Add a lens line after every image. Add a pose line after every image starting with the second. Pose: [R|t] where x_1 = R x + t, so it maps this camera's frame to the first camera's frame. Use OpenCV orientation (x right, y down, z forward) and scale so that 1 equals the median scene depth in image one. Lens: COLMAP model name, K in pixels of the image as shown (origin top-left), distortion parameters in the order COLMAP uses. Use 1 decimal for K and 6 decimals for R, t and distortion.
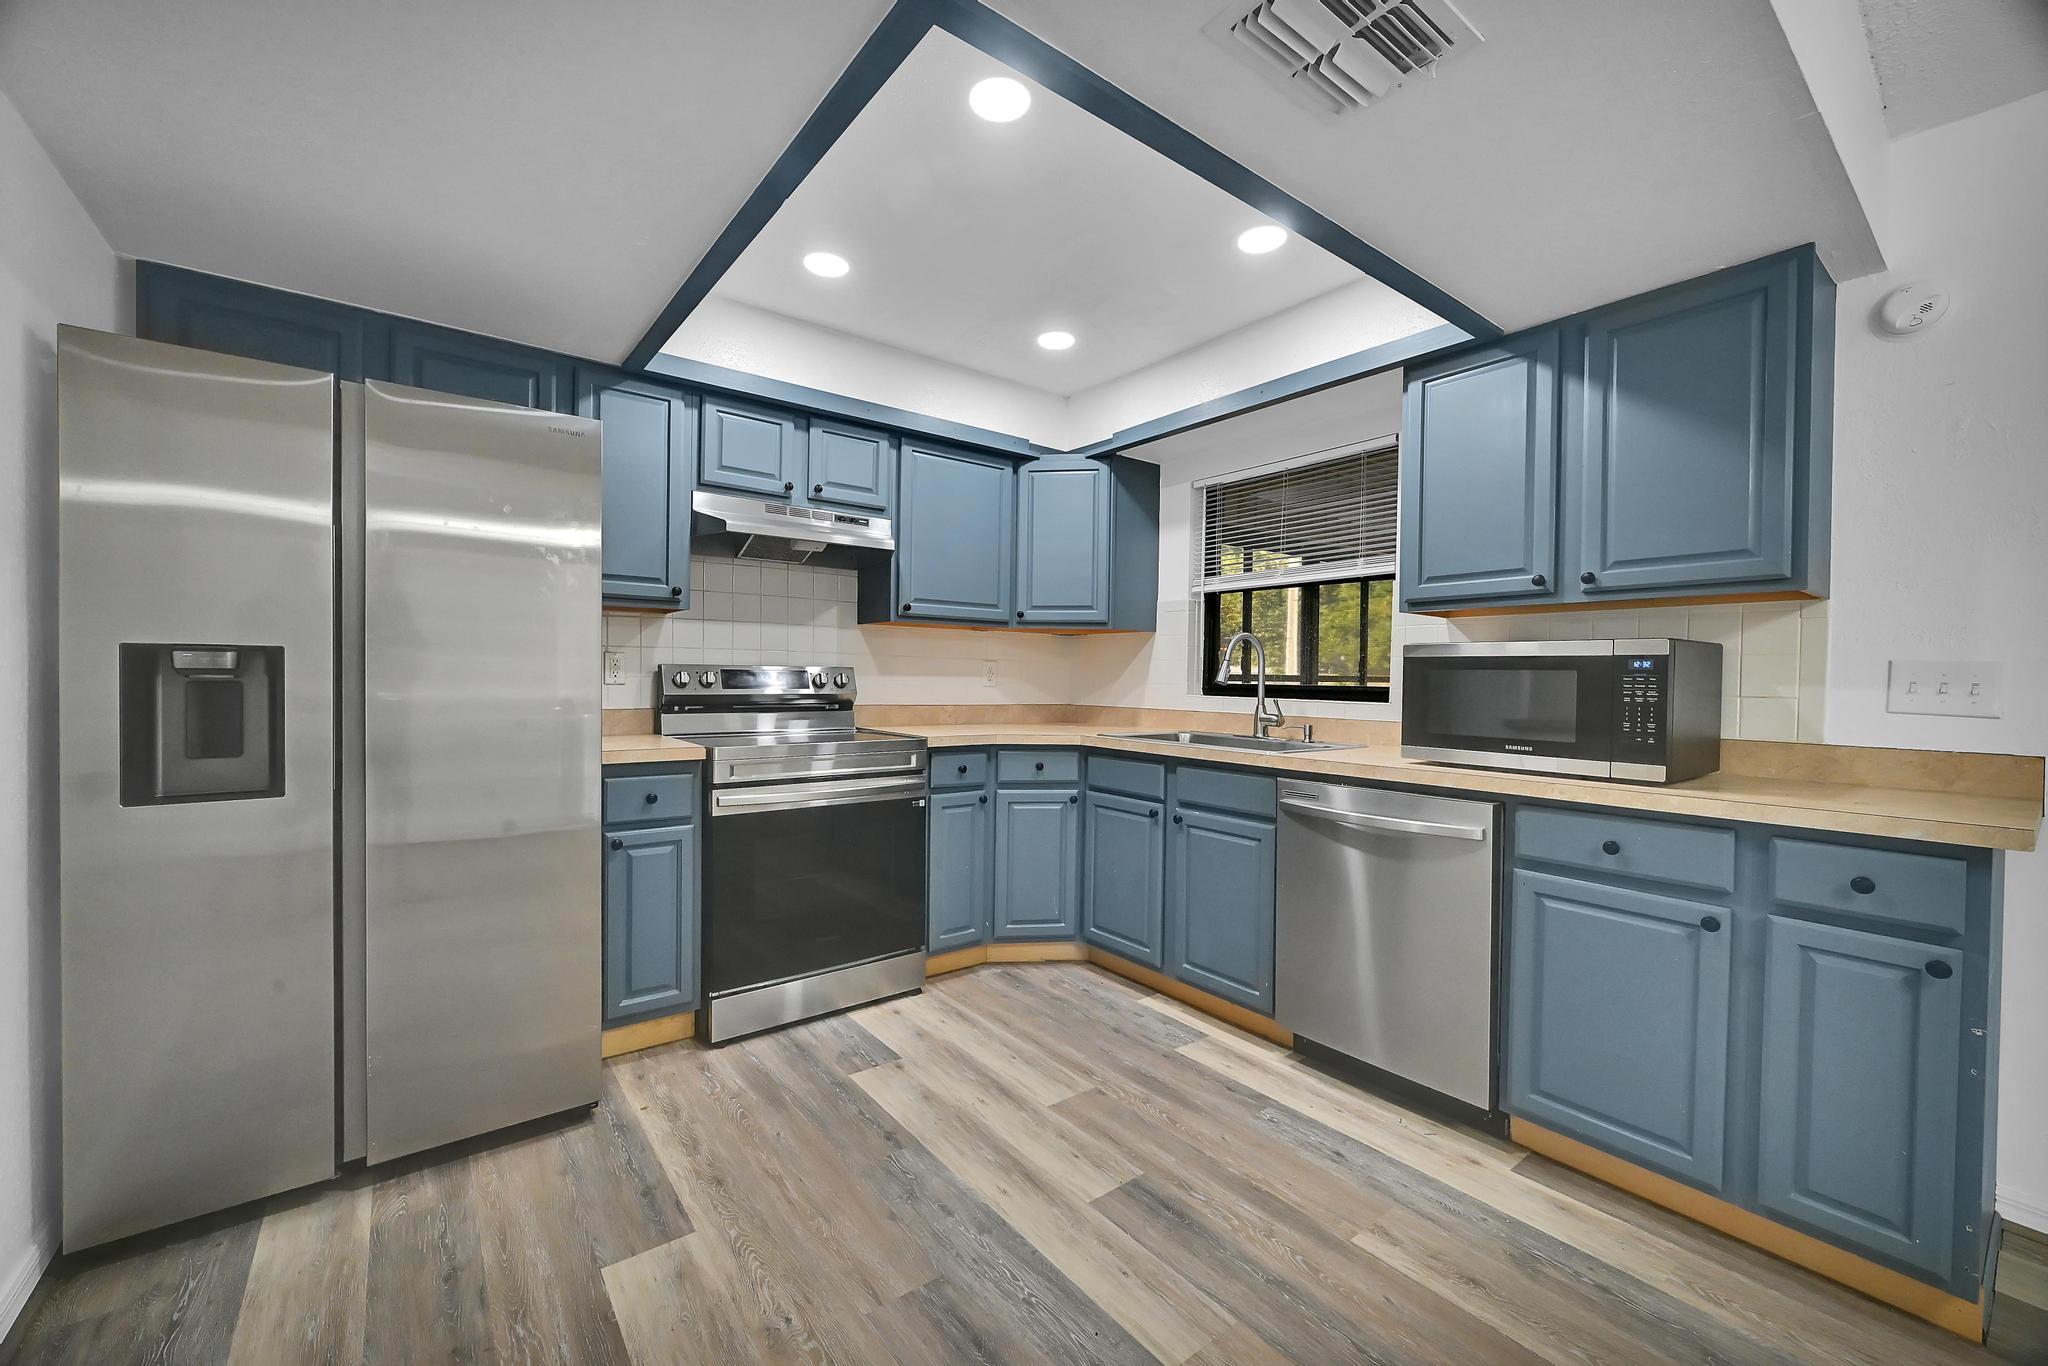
lens RADIAL K [[806.0, 0, 1015.3], [0, 806.0, 687.8], [0, 0, 1]] dist [-0.001515, -0.000086]
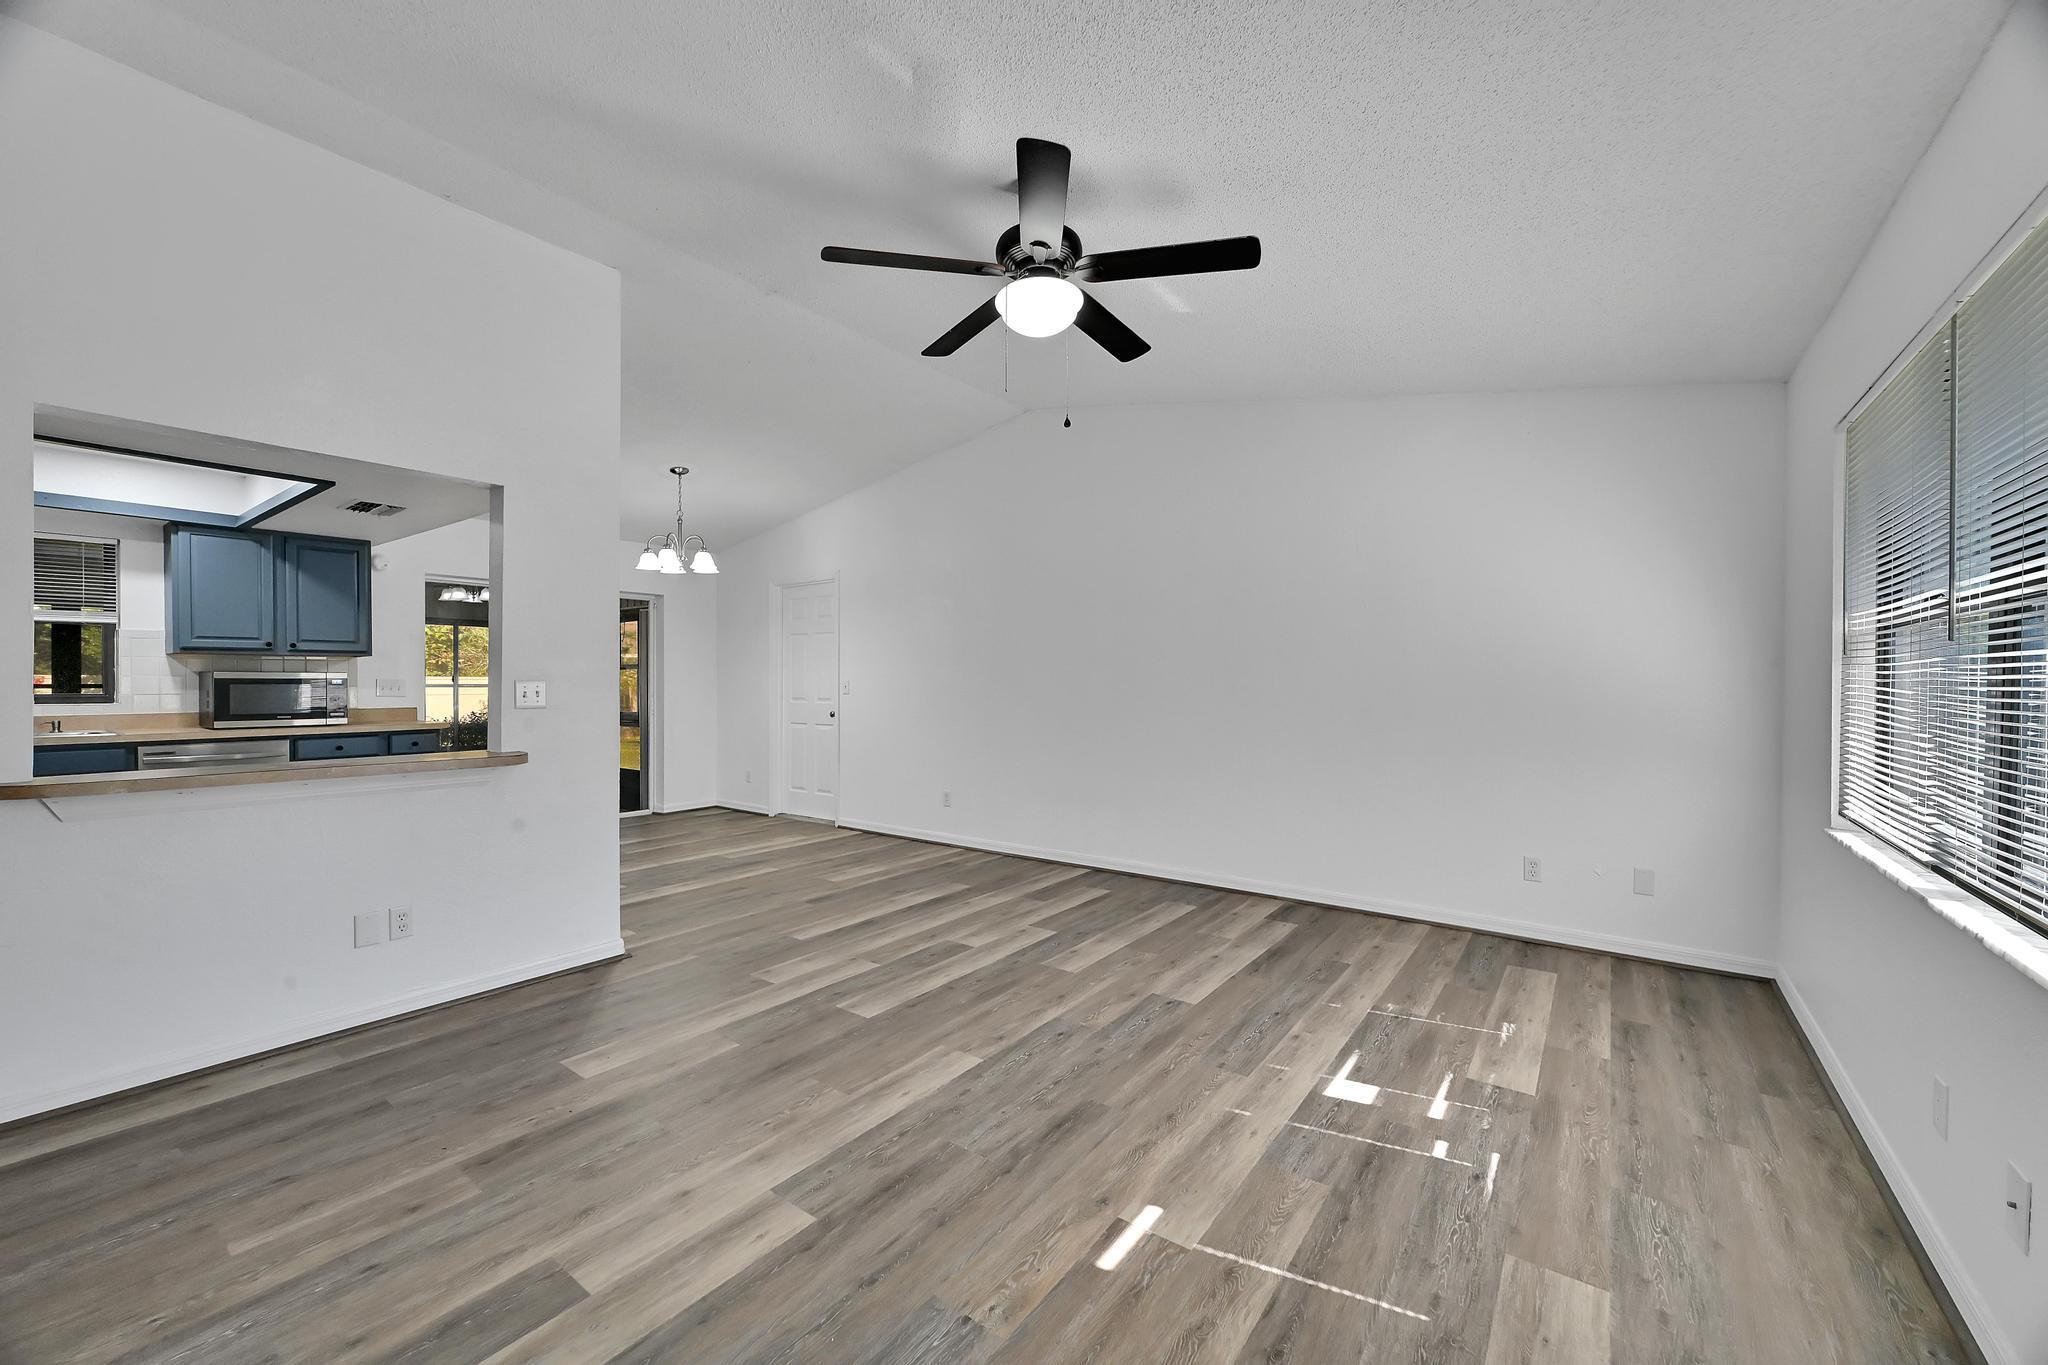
lens RADIAL K [[793.9, 0, 1029.4], [0, 793.9, 685.5], [0, 0, 1]] dist [-0.002406, -0.000172]
pose [[-0.281332, -0.019427, 0.959414, -1.809447], [0.011748, 0.999650, 0.023686, -0.038967], [-0.959539, 0.017934, -0.281005, -0.367015]]
